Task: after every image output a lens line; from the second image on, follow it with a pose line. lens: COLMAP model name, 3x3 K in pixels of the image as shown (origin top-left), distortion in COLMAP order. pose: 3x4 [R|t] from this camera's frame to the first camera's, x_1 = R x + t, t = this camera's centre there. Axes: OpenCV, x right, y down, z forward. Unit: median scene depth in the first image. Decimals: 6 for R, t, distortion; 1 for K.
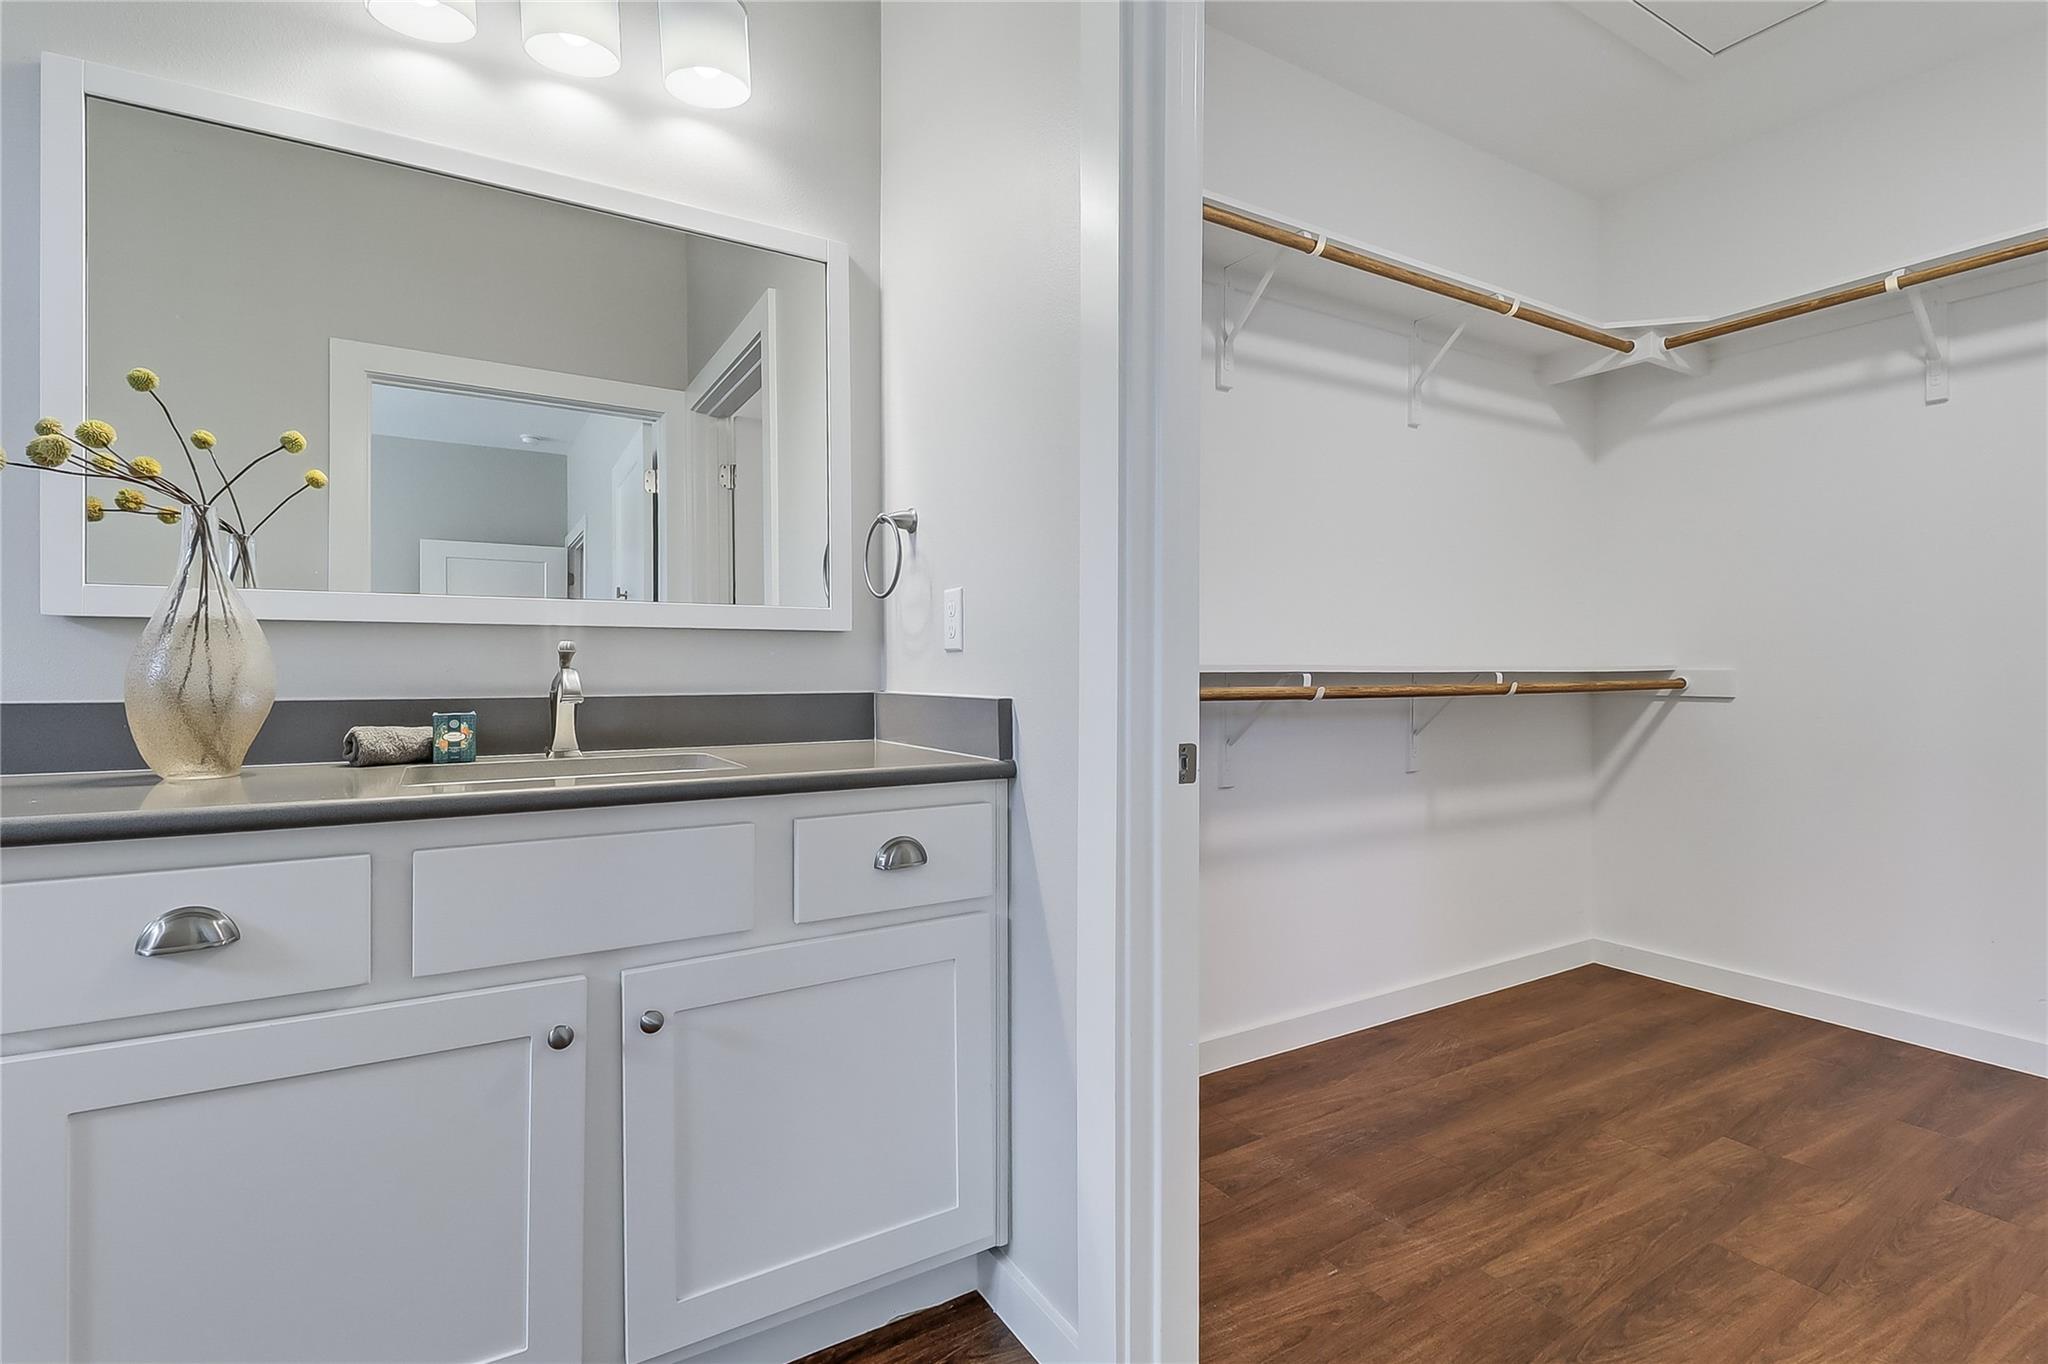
lens RADIAL K [[971.4, 0, 1026.1], [0, 971.4, 664.6], [0, 0, 1]] dist [0.002249, -0.000706]
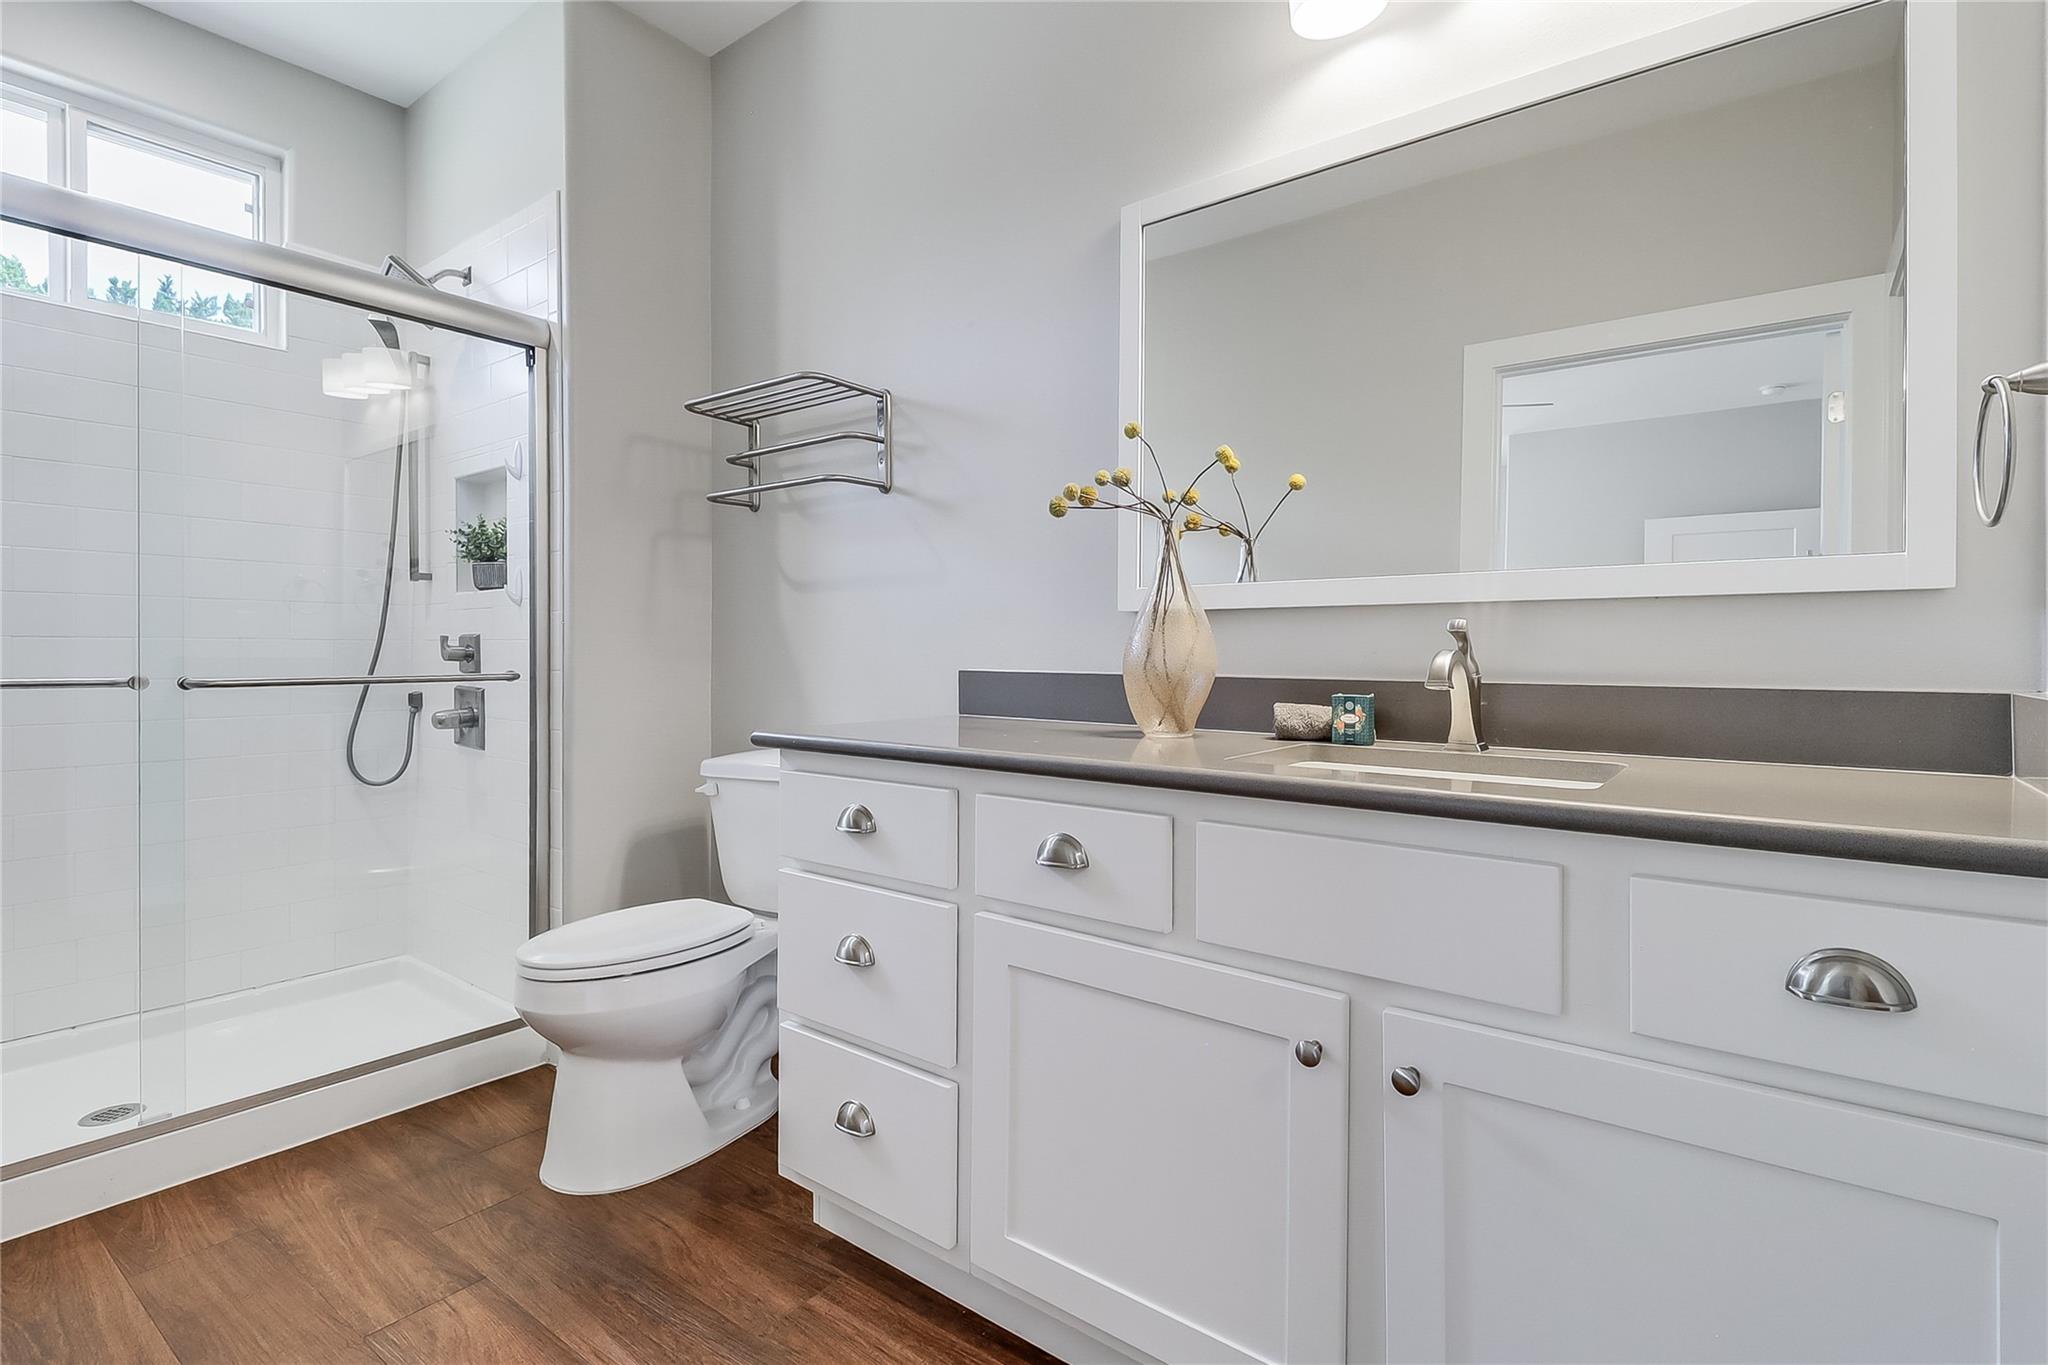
lens RADIAL K [[961.8, 0, 1029.0], [0, 961.8, 643.8], [0, 0, 1]] dist [-0.000807, 0.000056]
pose [[0.351436, -0.006308, -0.936191, 0.220328], [-0.002656, 0.999967, -0.007735, 0.006394], [0.936208, 0.005205, 0.351408, 0.351884]]
